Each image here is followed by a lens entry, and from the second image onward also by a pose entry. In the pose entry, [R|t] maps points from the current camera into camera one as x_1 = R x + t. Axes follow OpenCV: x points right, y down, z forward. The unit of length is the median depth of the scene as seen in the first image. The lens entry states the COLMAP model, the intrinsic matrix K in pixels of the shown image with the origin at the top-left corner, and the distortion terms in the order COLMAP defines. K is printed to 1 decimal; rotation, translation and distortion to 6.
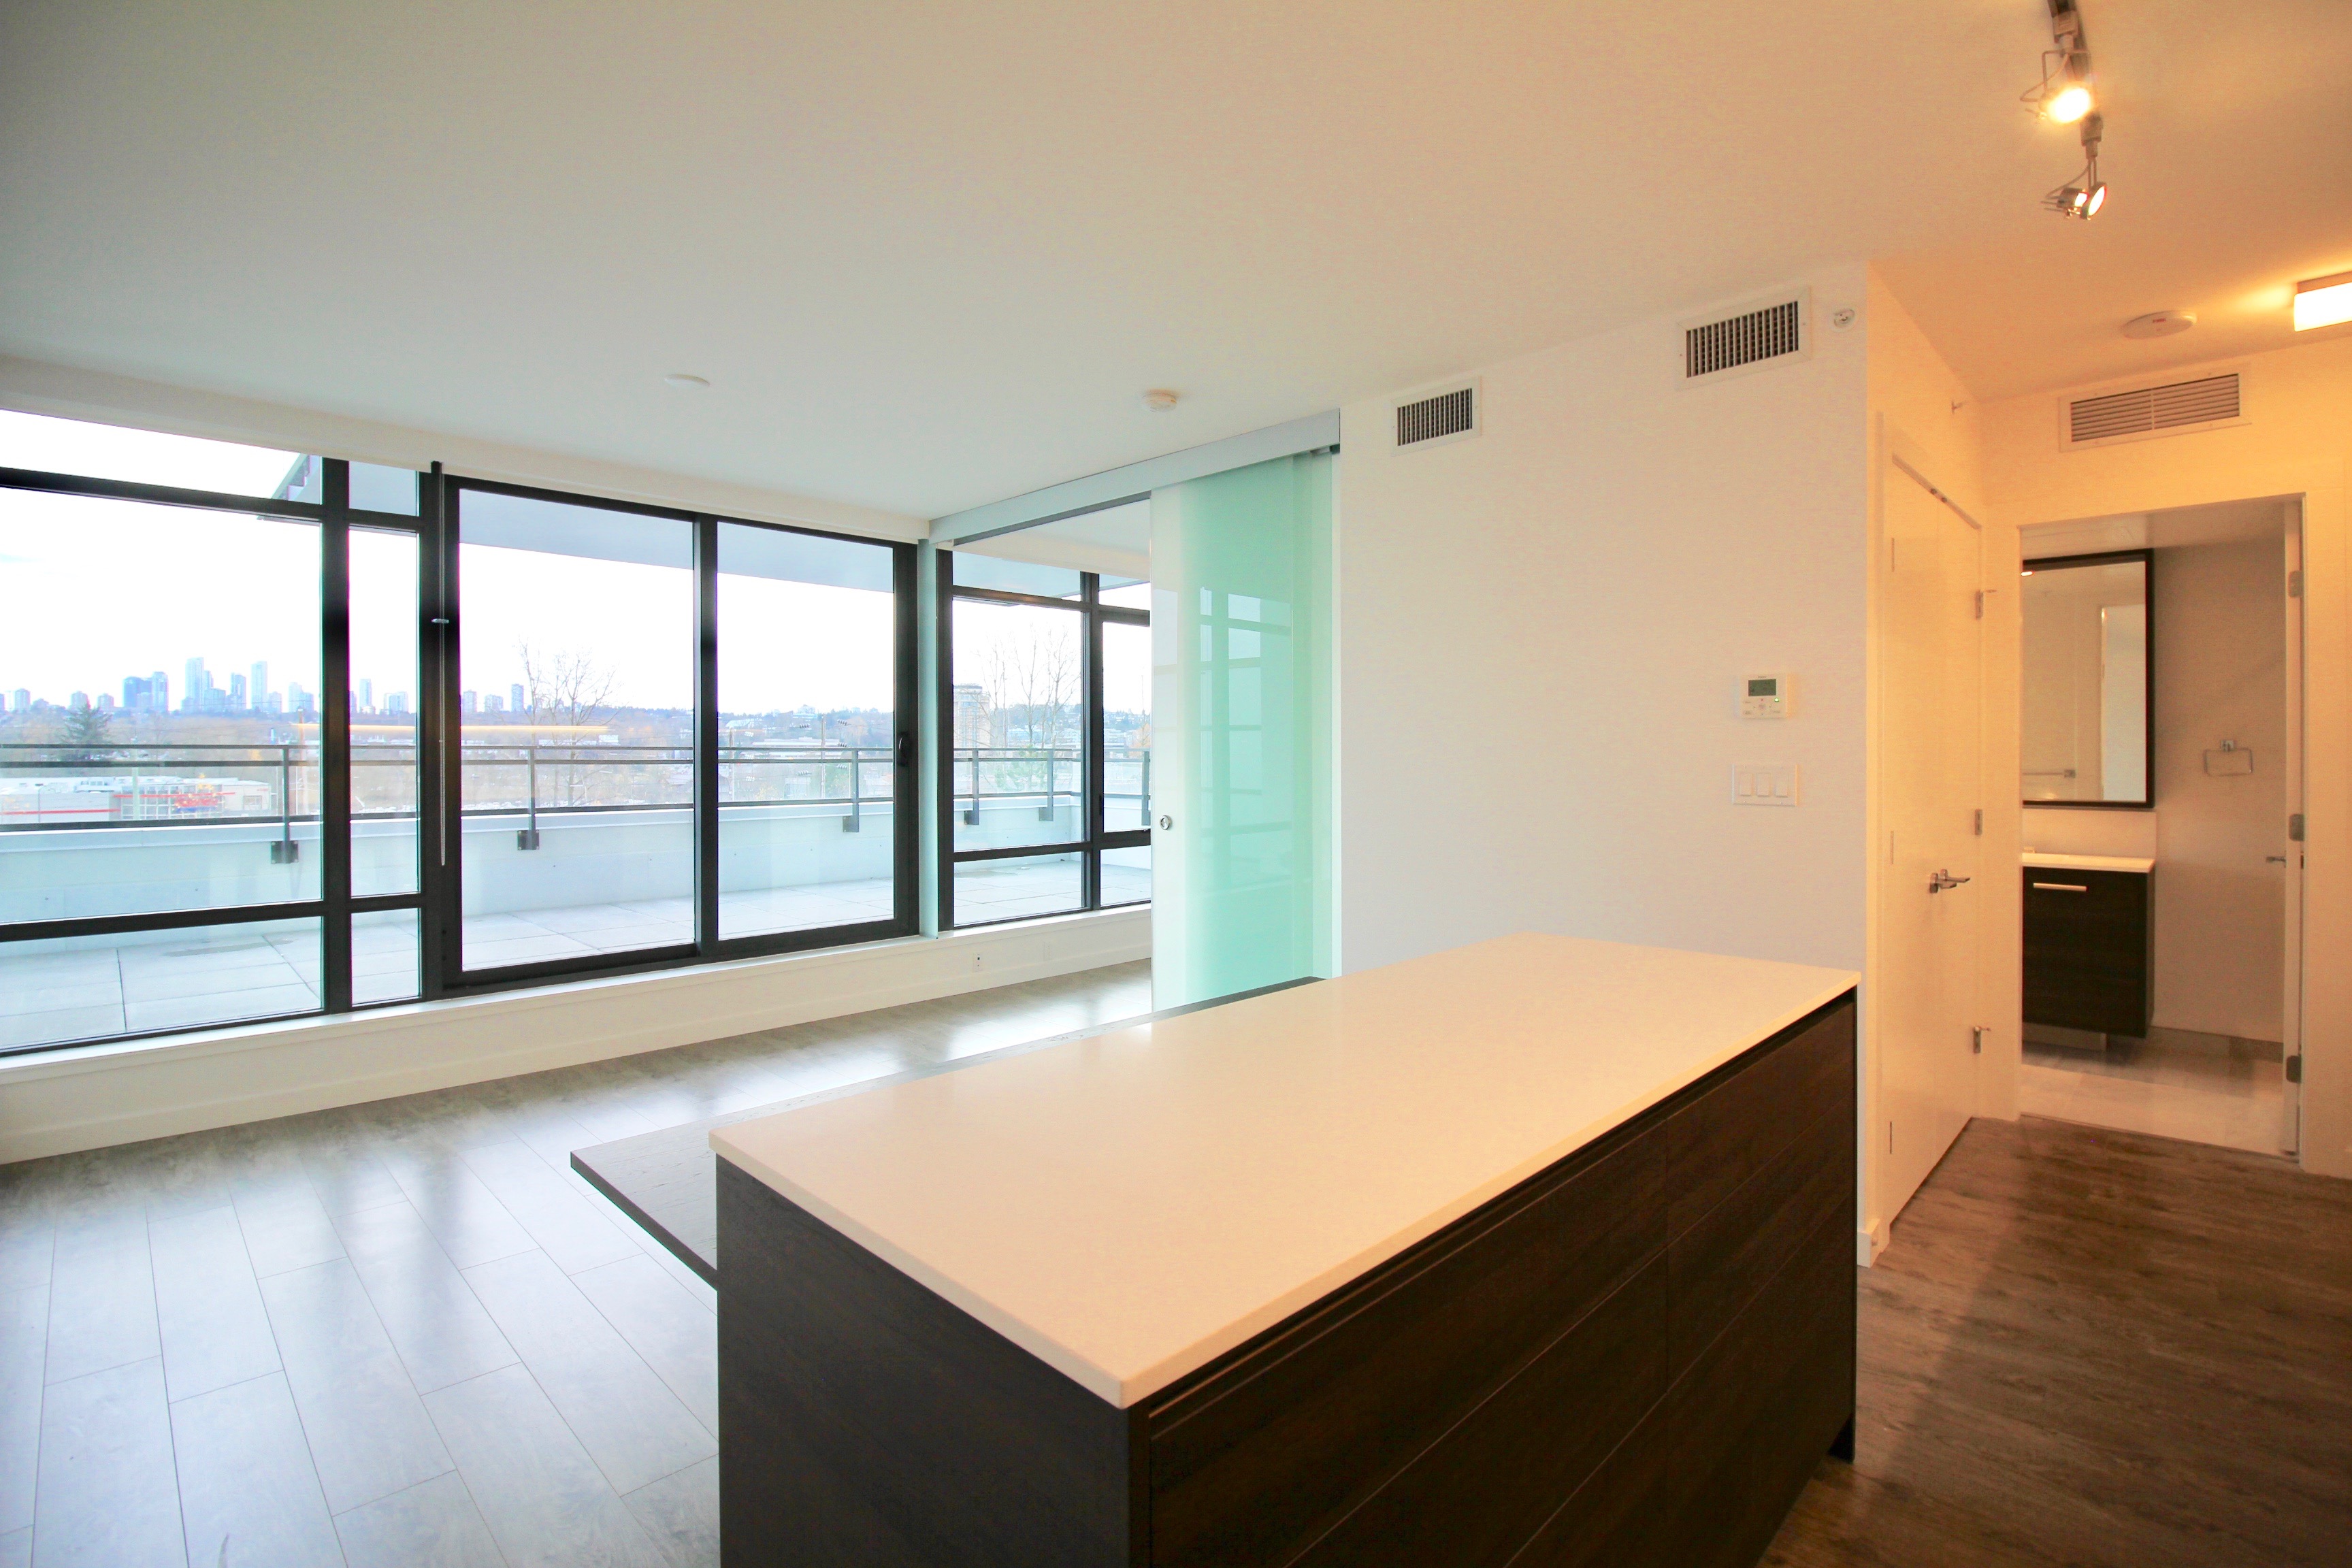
lens RADIAL K [[1062.9, 0, 1161.5], [0, 1062.9, 757.4], [0, 0, 1]] dist [0.001029, -0.007471]
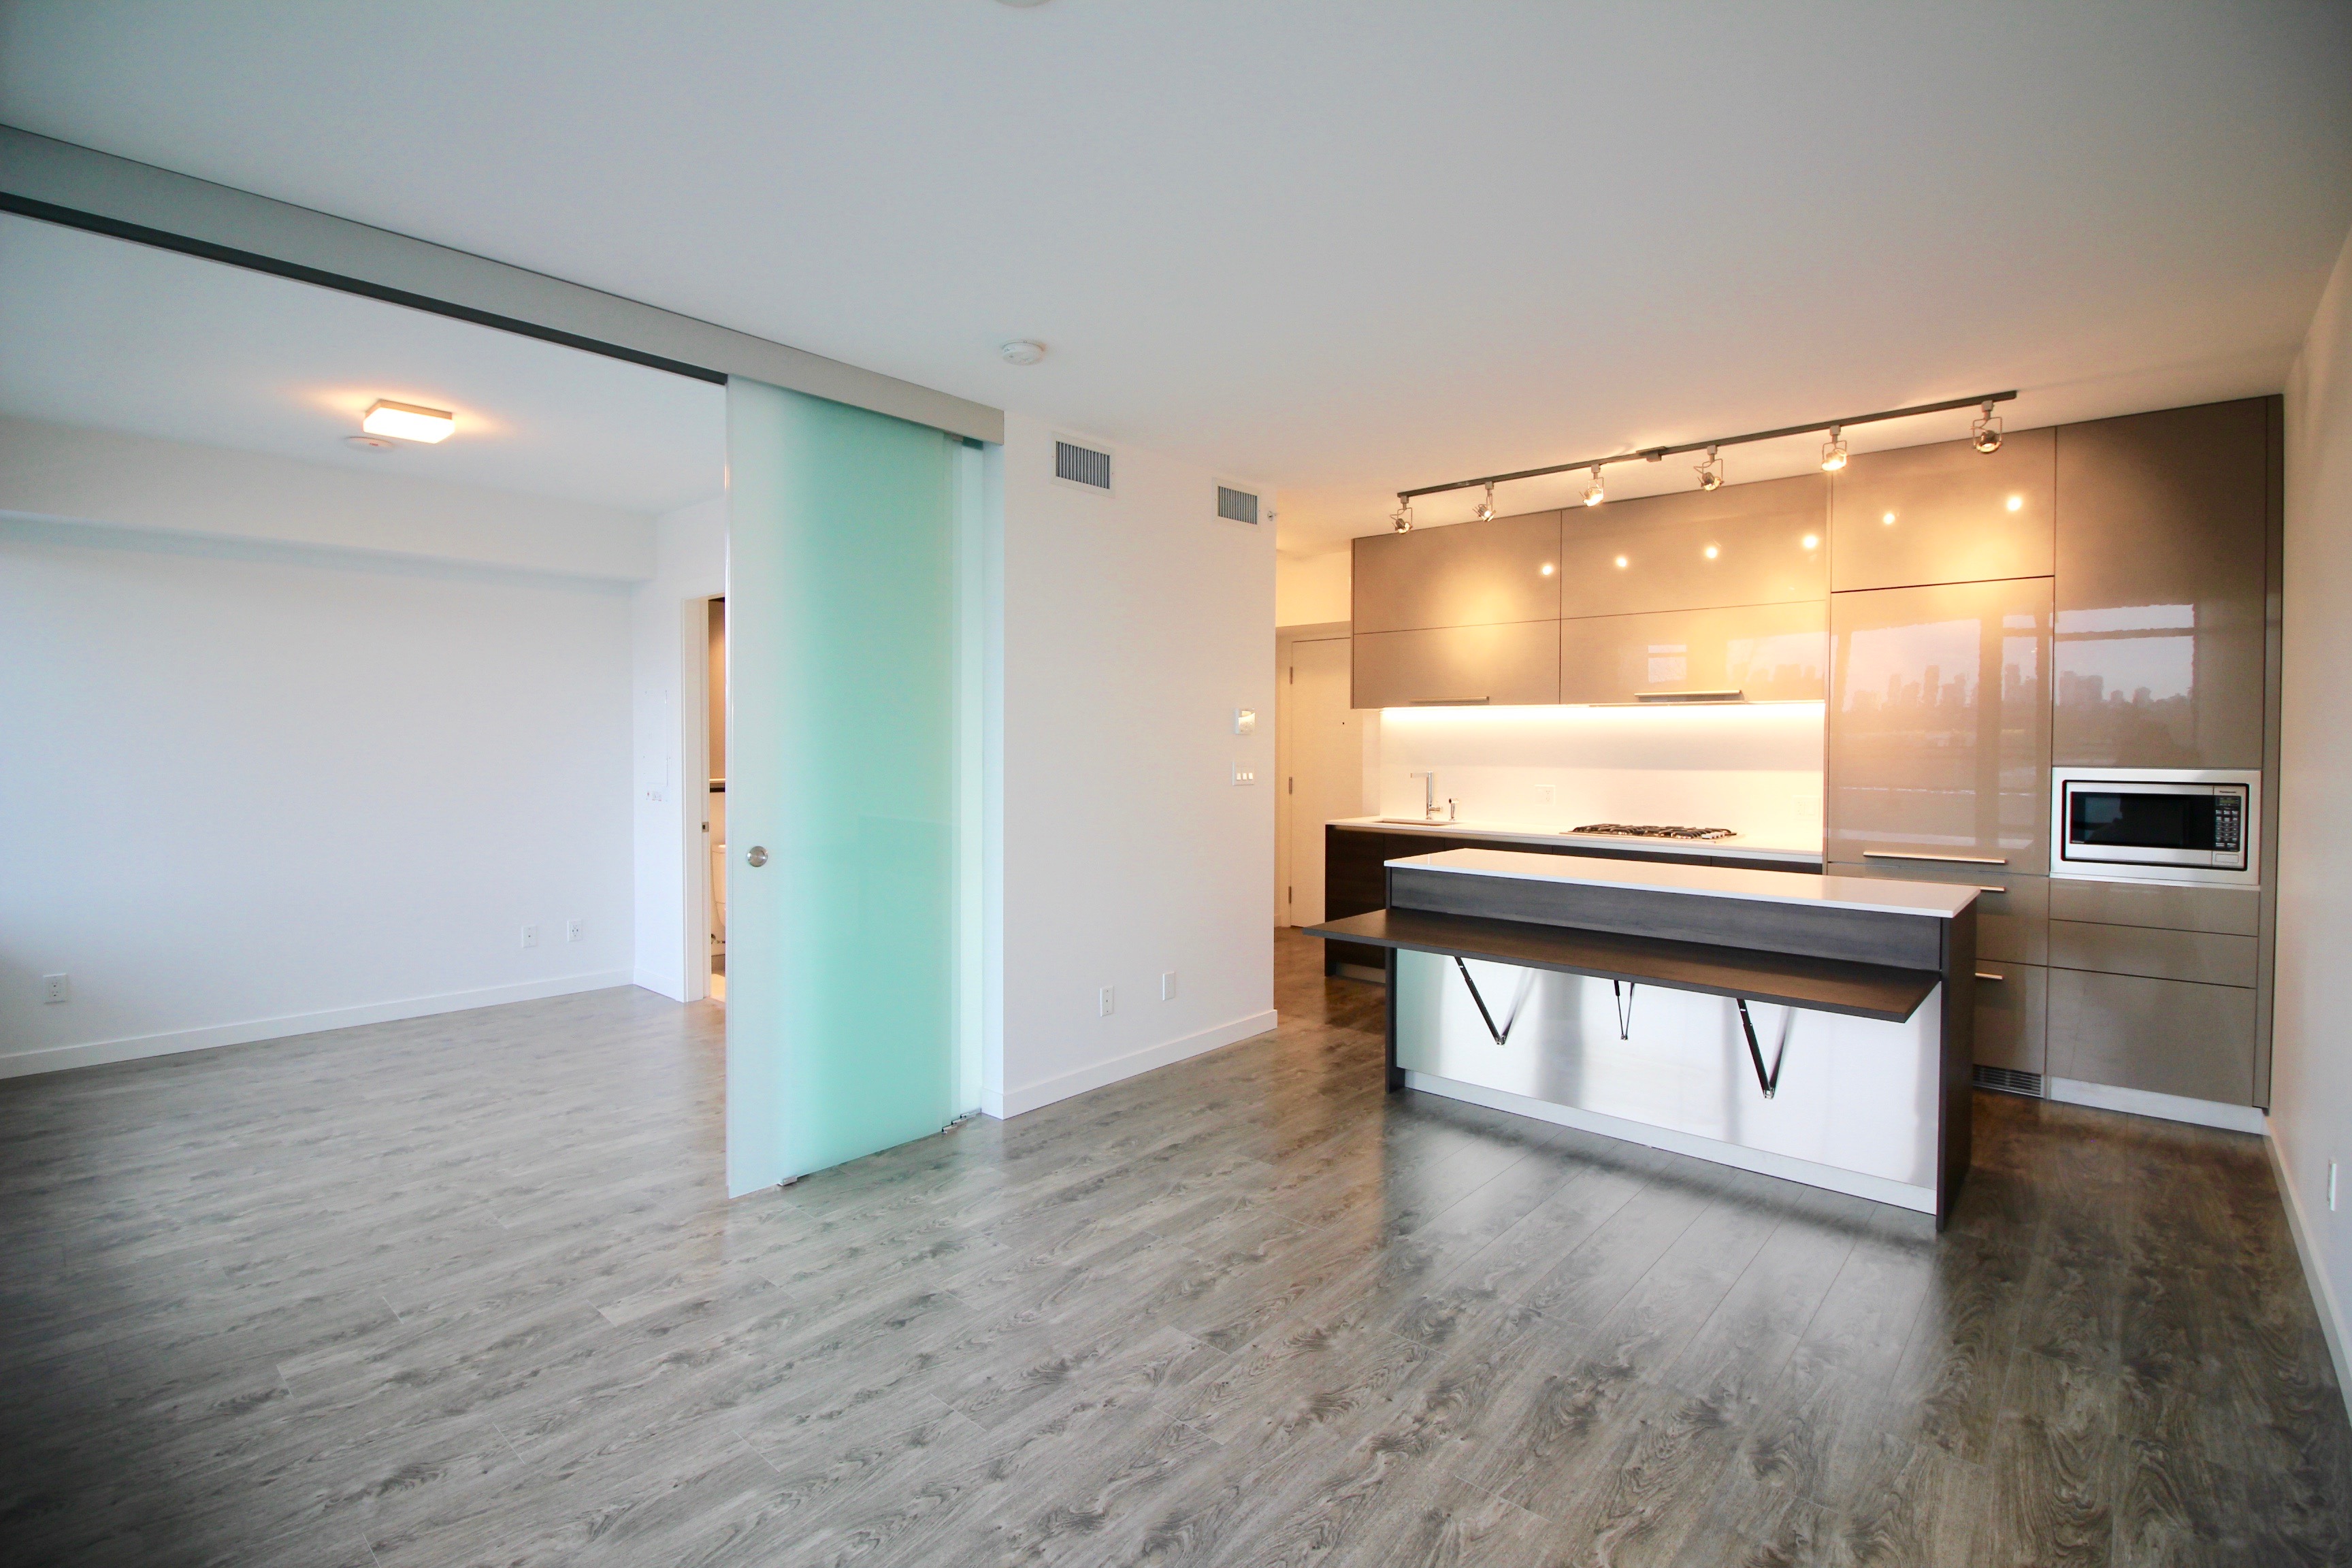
lens RADIAL K [[1113.5, 0, 1215.9], [0, 1113.5, 752.1], [0, 0, 1]] dist [0.001782, -0.013547]
pose [[-0.091808, -0.015953, 0.995649, -0.910007], [-0.003927, 0.999870, 0.015659, -0.027076], [-0.995769, -0.002472, -0.091859, 0.915200]]
